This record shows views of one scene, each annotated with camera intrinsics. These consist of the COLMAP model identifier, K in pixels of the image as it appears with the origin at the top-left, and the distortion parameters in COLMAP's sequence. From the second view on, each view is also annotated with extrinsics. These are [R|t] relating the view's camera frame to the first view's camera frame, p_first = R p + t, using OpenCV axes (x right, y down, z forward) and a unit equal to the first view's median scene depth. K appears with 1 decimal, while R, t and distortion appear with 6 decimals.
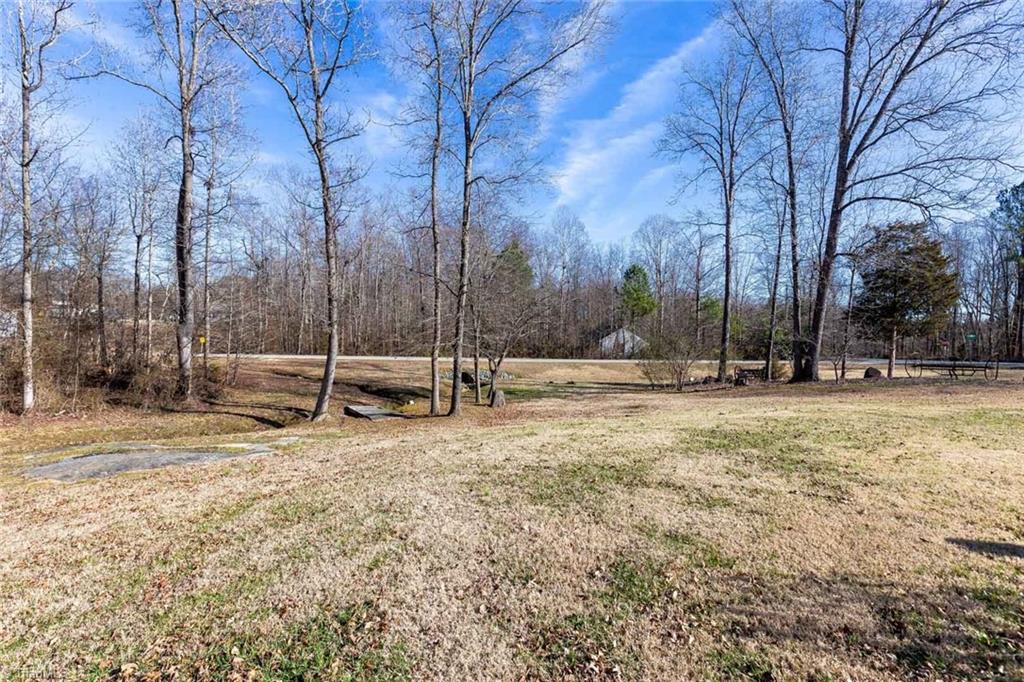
lens RADIAL K [[474.5, 0, 507.5], [0, 474.5, 333.8], [0, 0, 1]] dist [0.000436, -0.000022]
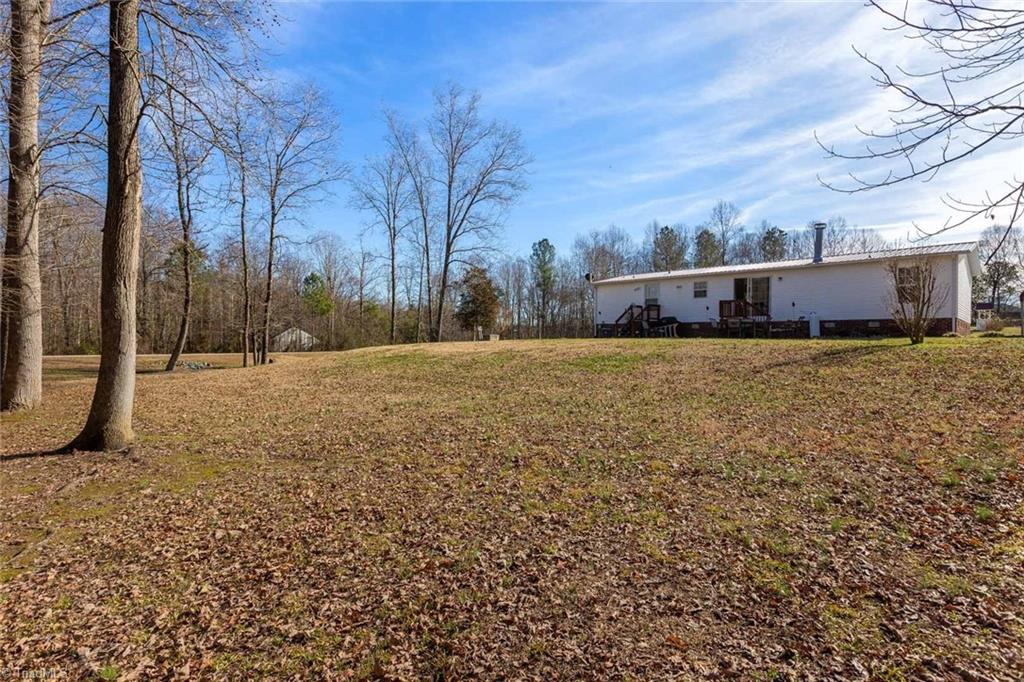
lens RADIAL K [[516.7, 0, 512.0], [0, 516.7, 341.0], [0, 0, 1]] dist [0.001086, -0.000065]
pose [[0.758228, -0.017230, 0.651762, -0.494274], [0.013216, 0.999852, 0.011058, 0.048072], [-0.651856, 0.000229, 0.758343, -0.785335]]
